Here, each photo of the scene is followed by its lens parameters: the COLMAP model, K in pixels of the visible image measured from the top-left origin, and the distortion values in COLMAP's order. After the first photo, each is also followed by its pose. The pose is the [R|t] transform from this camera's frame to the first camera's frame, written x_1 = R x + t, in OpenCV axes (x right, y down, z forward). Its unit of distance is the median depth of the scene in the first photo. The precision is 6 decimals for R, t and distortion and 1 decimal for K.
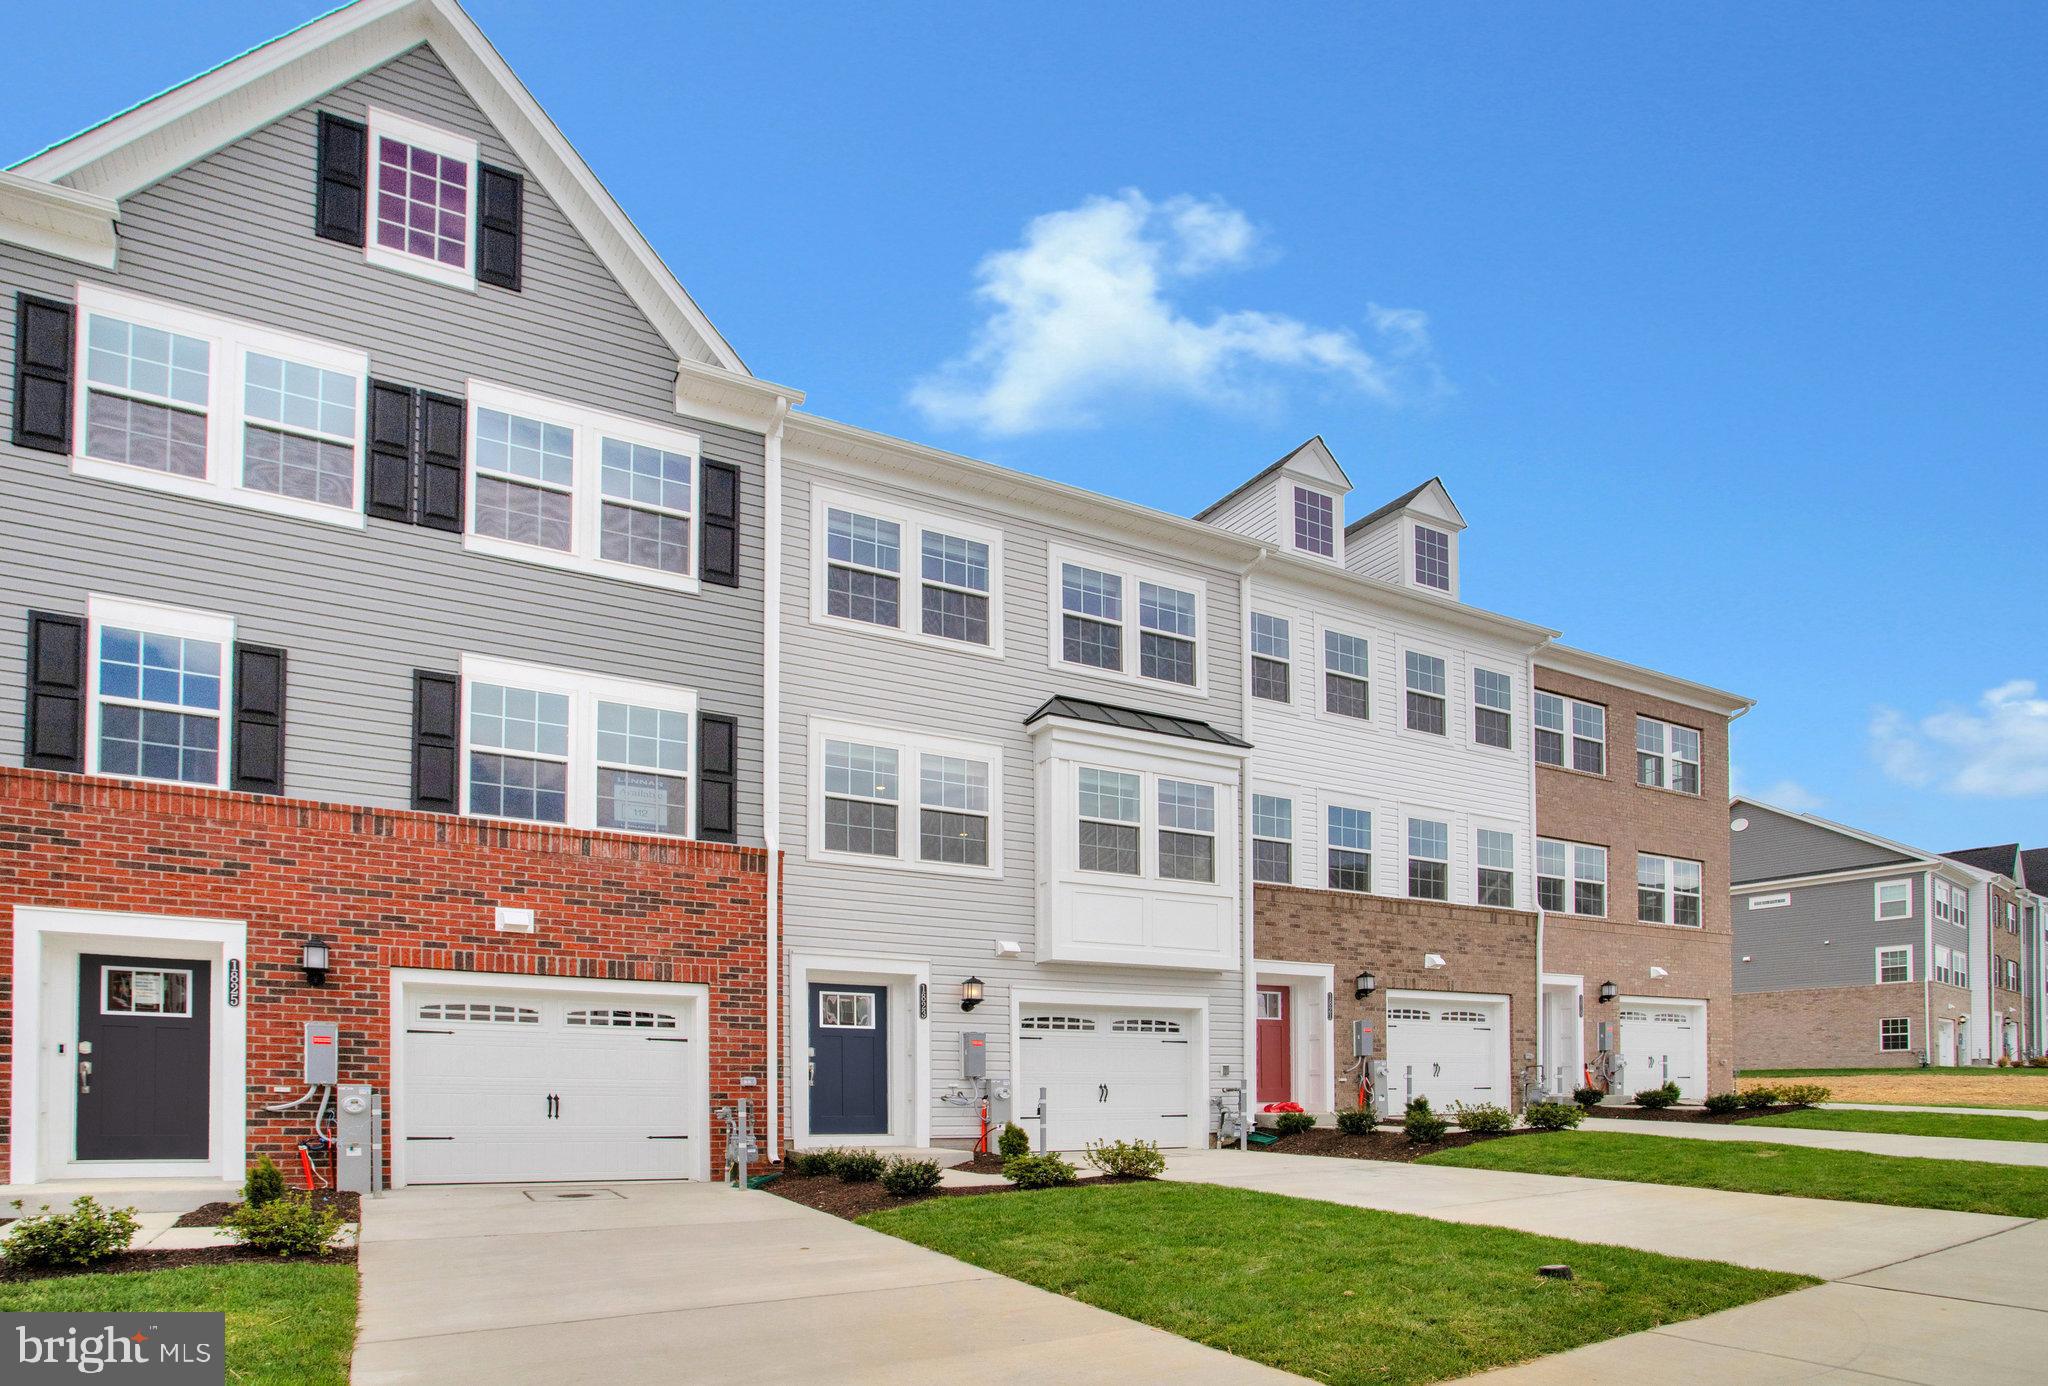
lens RADIAL K [[1131.7, 0, 1024.0], [0, 1131.7, 693.0], [0, 0, 1]] dist [-0.008819, -0.000742]
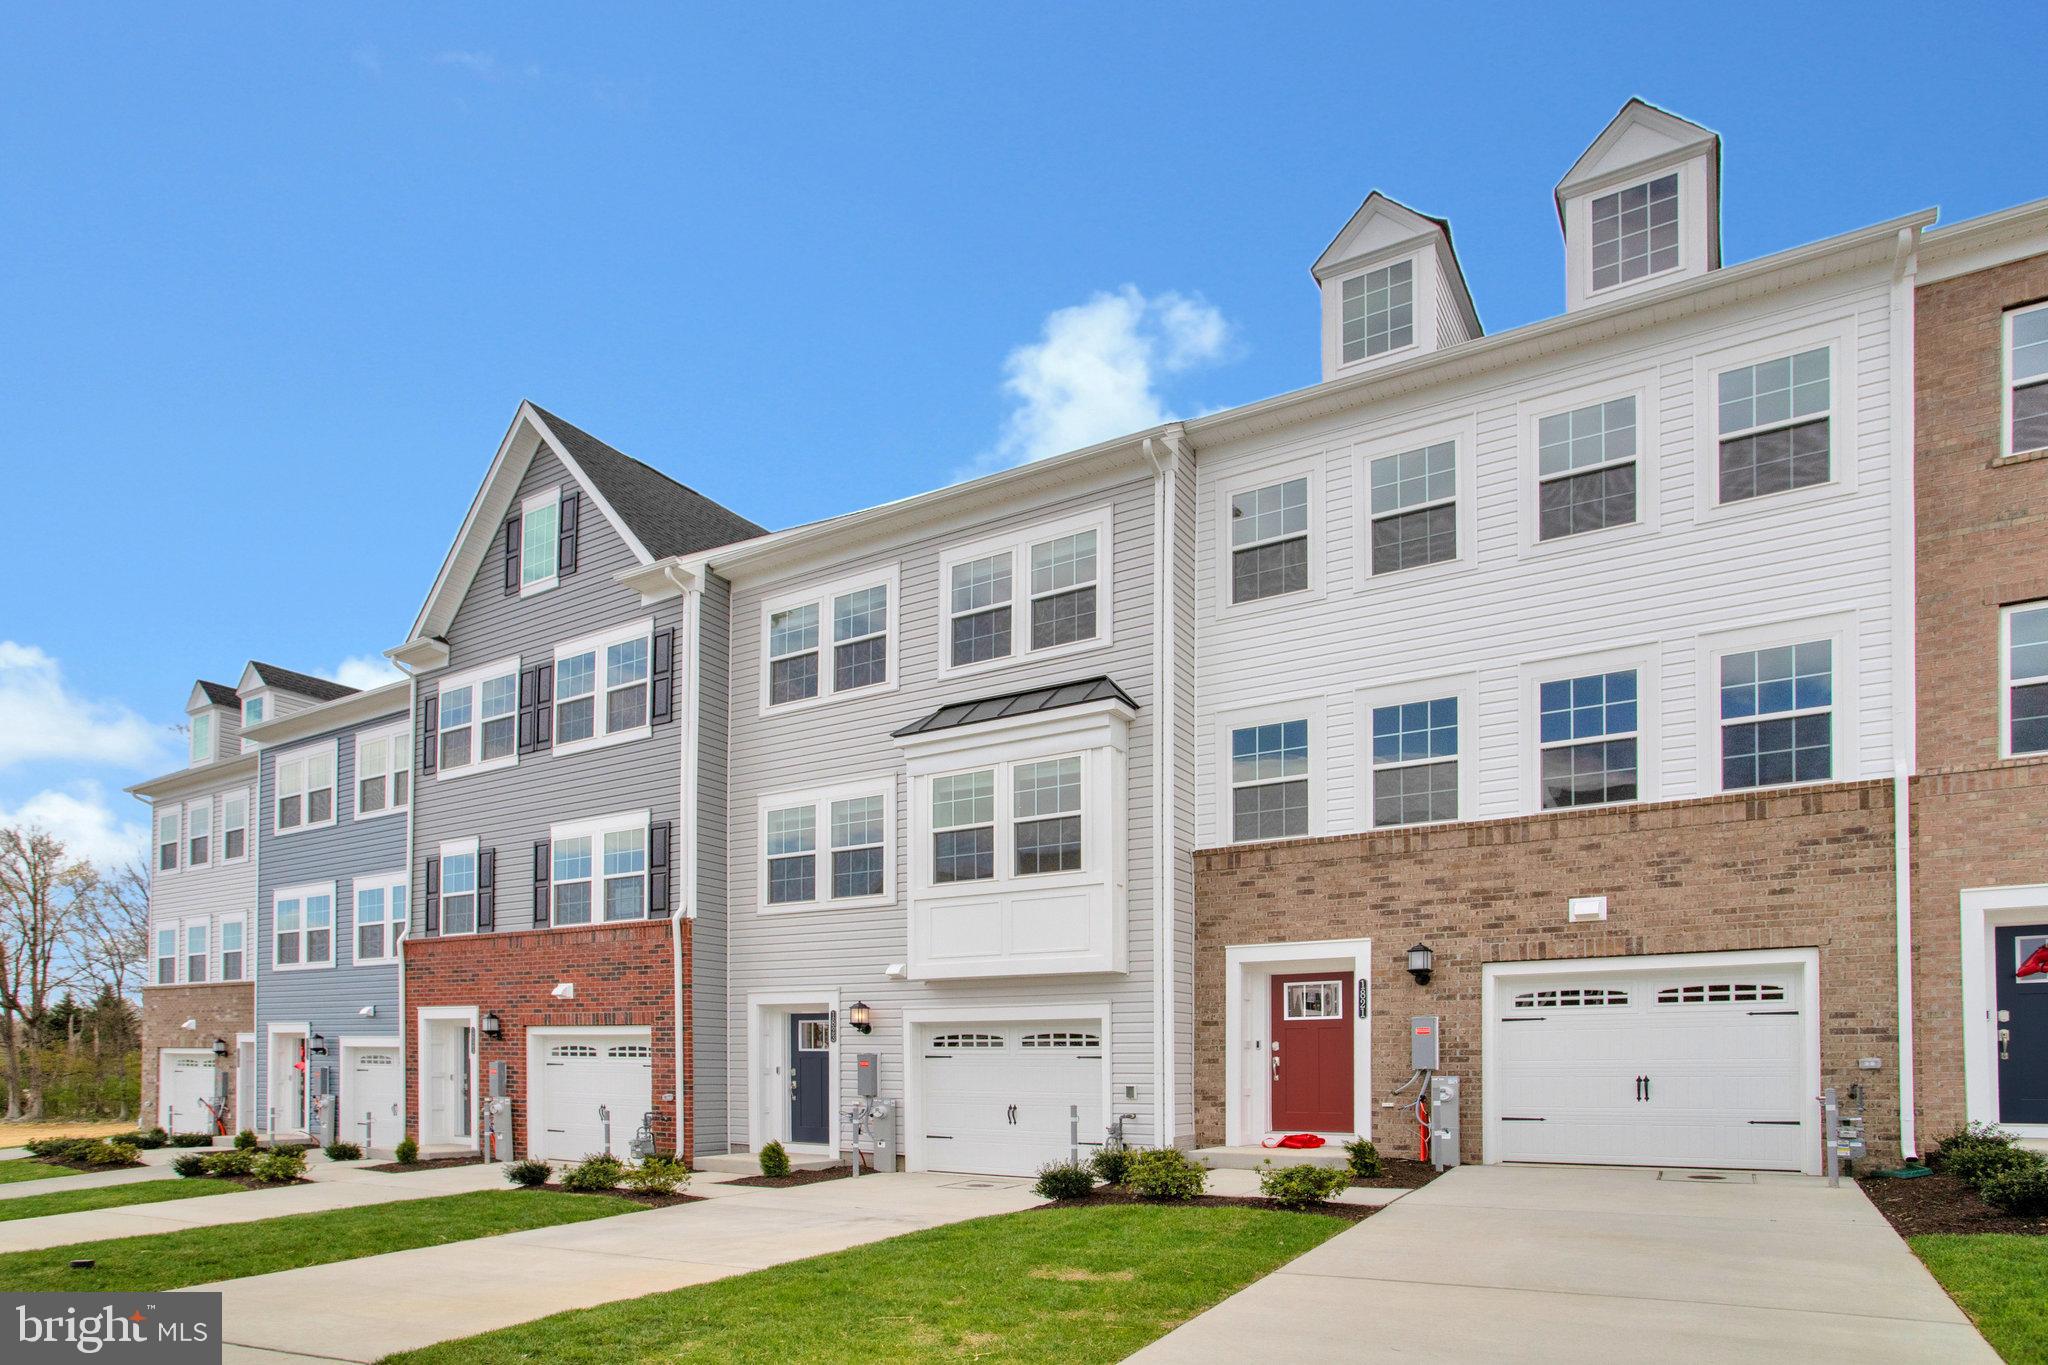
lens RADIAL K [[1077.3, 0, 1024.5], [0, 1077.3, 716.7], [0, 0, 1]] dist [-0.018896, -0.000017]
pose [[0.523034, -0.265947, -0.809757, 0.796990], [0.281190, 0.950721, -0.130619, 0.148545], [0.804591, -0.159378, 0.572042, 0.510228]]
